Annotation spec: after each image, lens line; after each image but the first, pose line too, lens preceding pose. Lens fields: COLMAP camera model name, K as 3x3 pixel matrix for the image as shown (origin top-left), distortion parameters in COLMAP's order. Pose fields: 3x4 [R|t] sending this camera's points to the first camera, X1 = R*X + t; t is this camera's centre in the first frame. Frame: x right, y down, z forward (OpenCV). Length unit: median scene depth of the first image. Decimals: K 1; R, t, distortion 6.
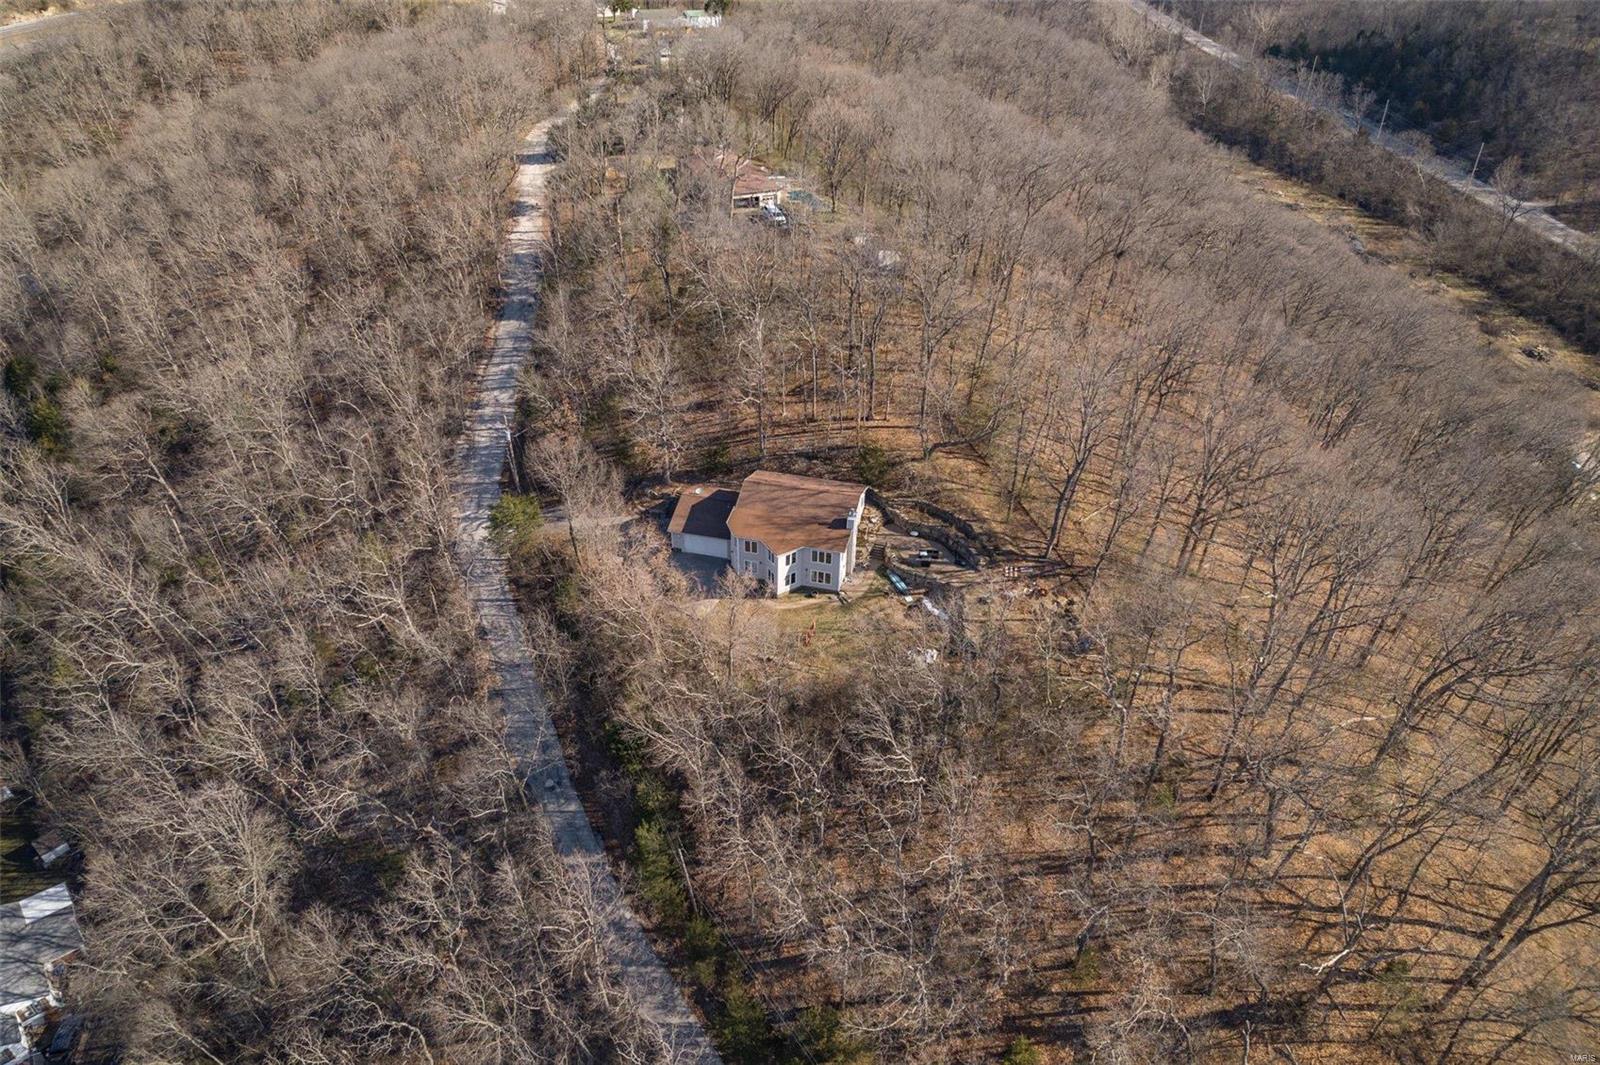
lens RADIAL K [[1015.8, 0, 800.0], [0, 1015.8, 532.5], [0, 0, 1]] dist [-0.059855, 0.004920]
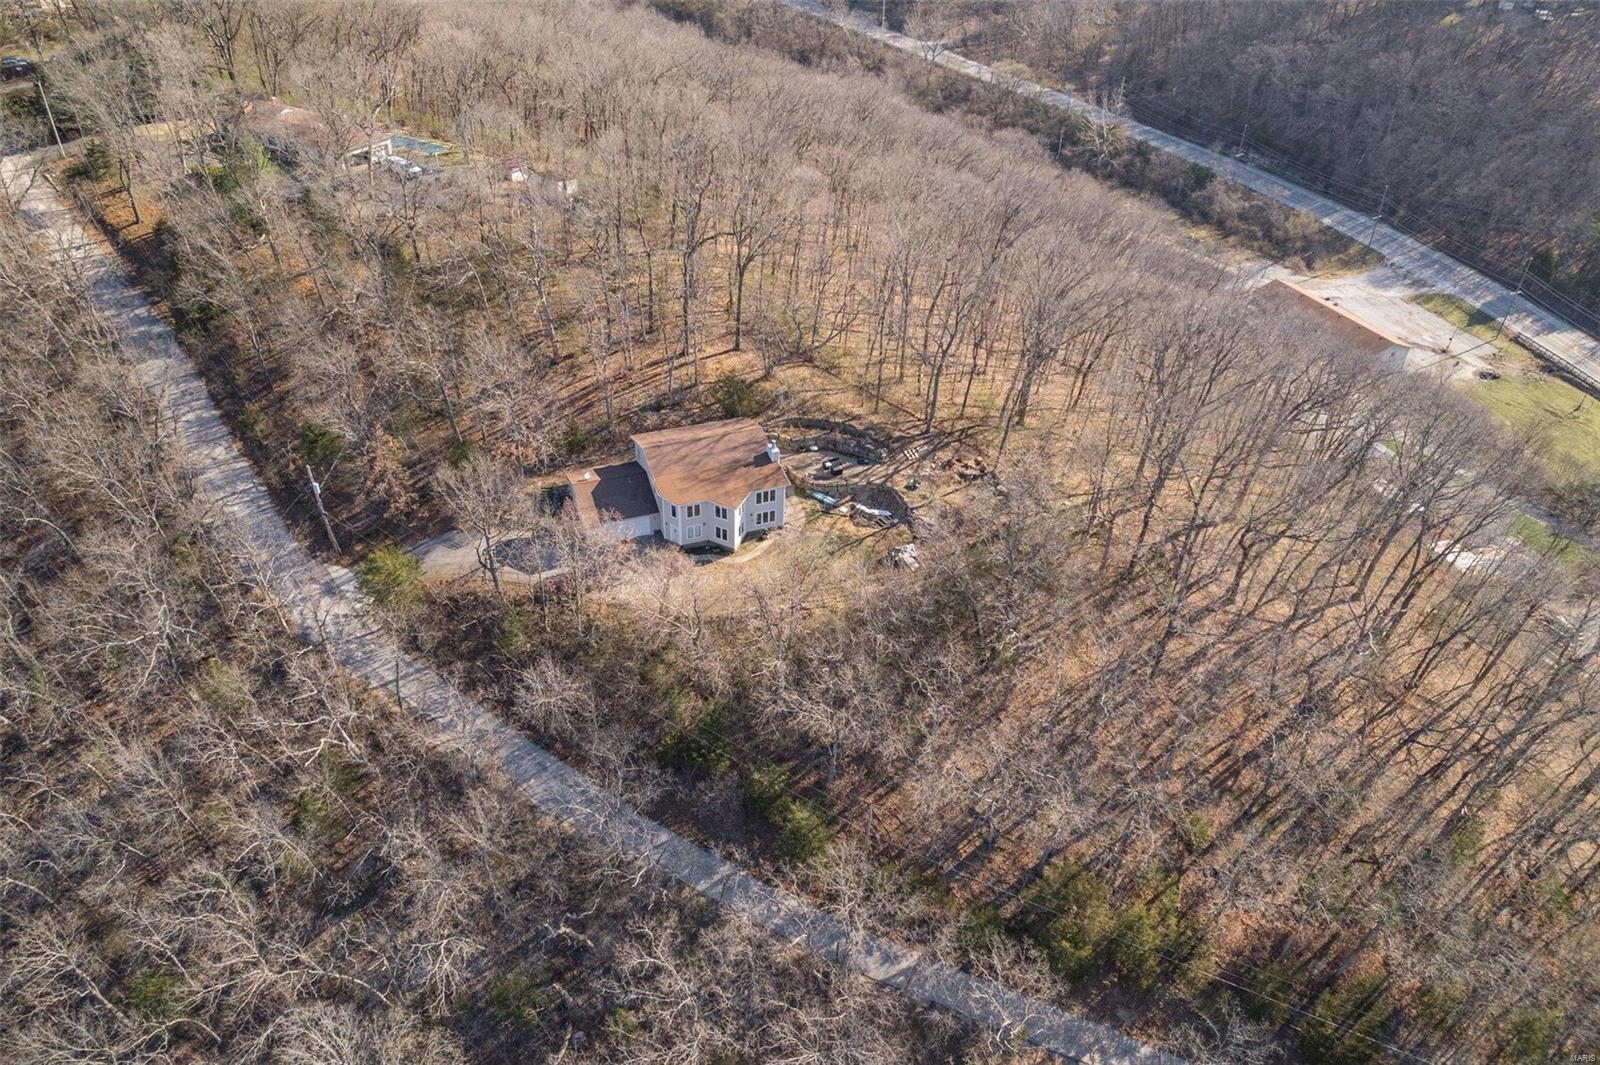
lens RADIAL K [[1015.8, 0, 800.0], [0, 1015.8, 532.5], [0, 0, 1]] dist [-0.059855, 0.004920]
pose [[0.819799, -0.333368, 0.465612, -0.388338], [0.295283, 0.942740, 0.155078, -0.078951], [-0.490649, 0.010355, 0.871296, 0.130116]]
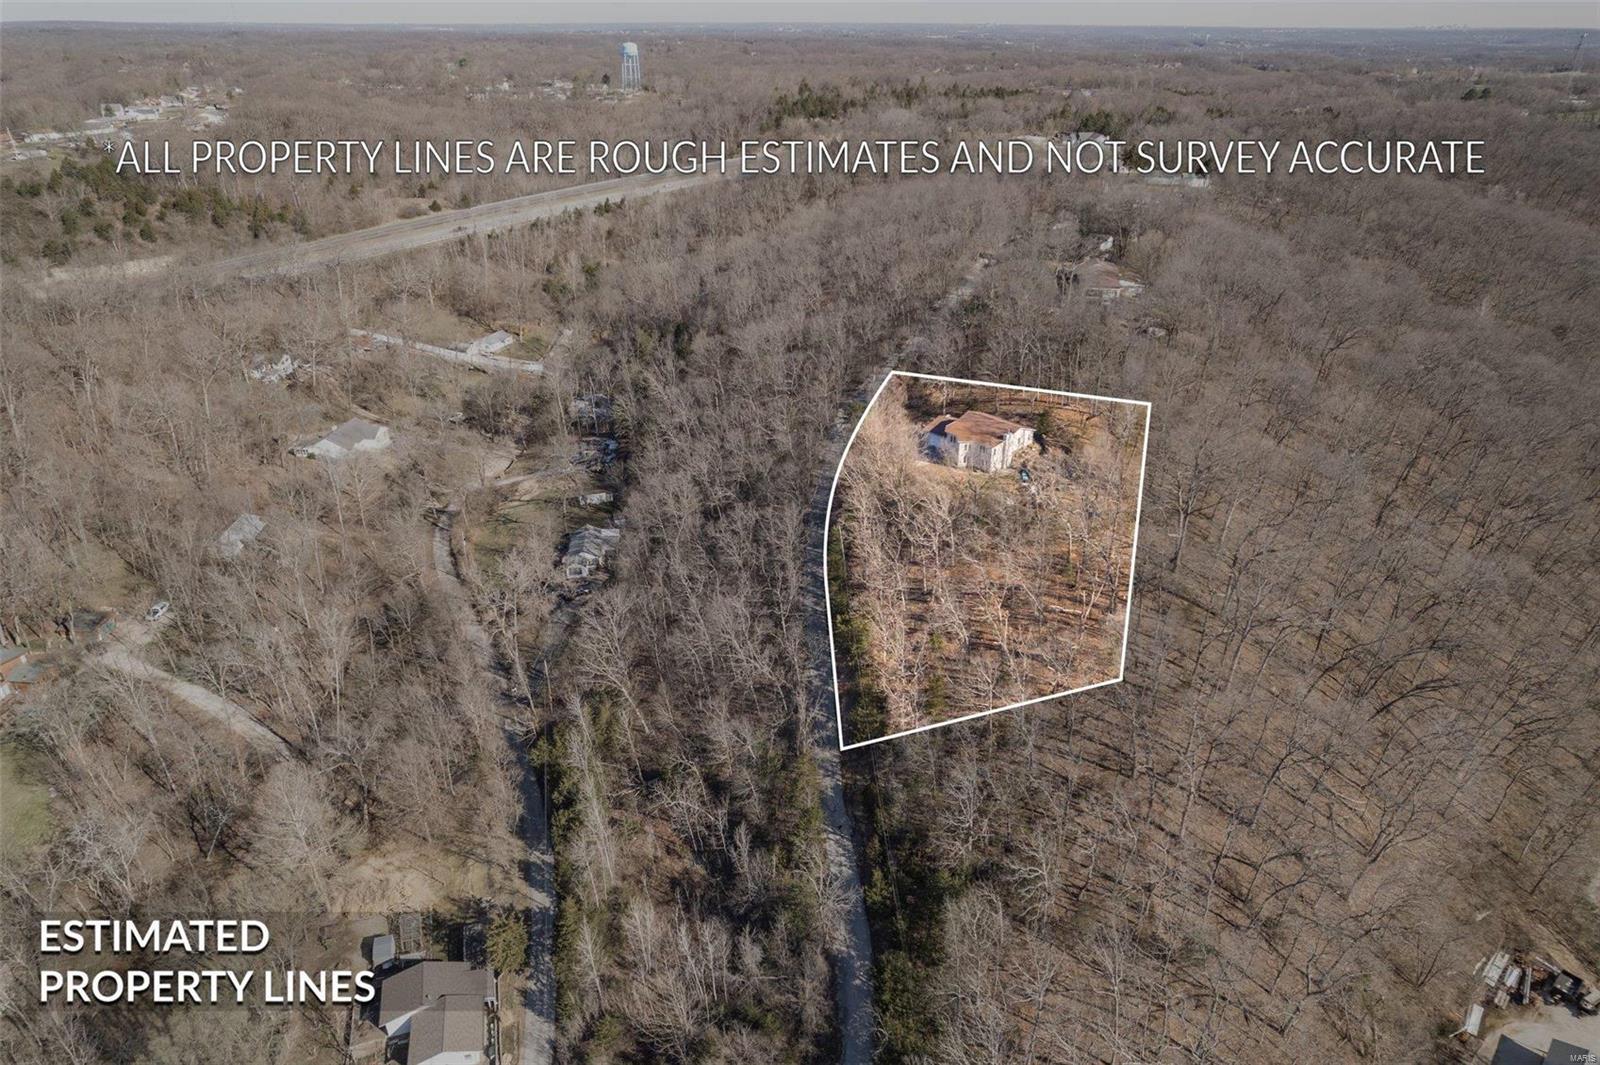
lens RADIAL K [[1015.8, 0, 800.0], [0, 1015.8, 532.5], [0, 0, 1]] dist [-0.059855, 0.004920]
pose [[0.829429, 0.226549, -0.510610, 0.674636], [-0.288607, 0.956415, -0.044464, 0.325102], [0.478282, 0.184245, 0.858662, -0.671974]]
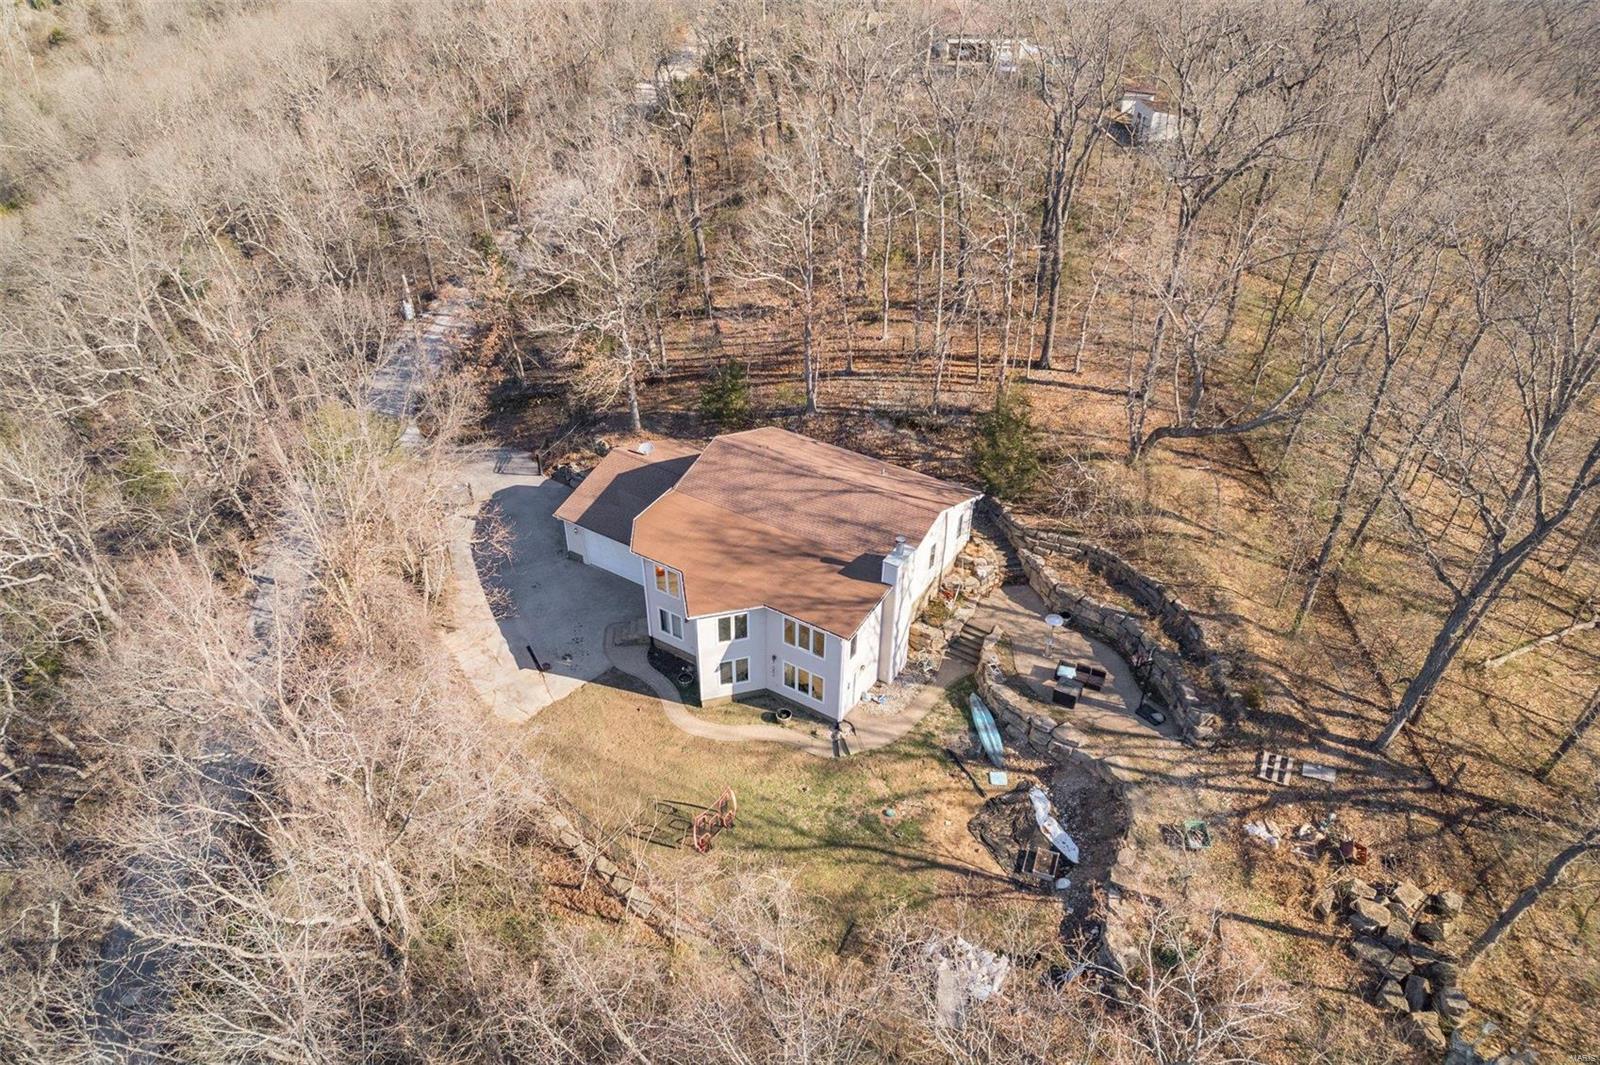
lens RADIAL K [[1015.8, 0, 800.0], [0, 1015.8, 532.5], [0, 0, 1]] dist [-0.059855, 0.004920]
pose [[0.946739, 0.174205, -0.270811, 0.118174], [-0.173149, 0.984498, 0.027981, -0.028358], [0.271488, 0.020400, 0.962226, 0.554572]]
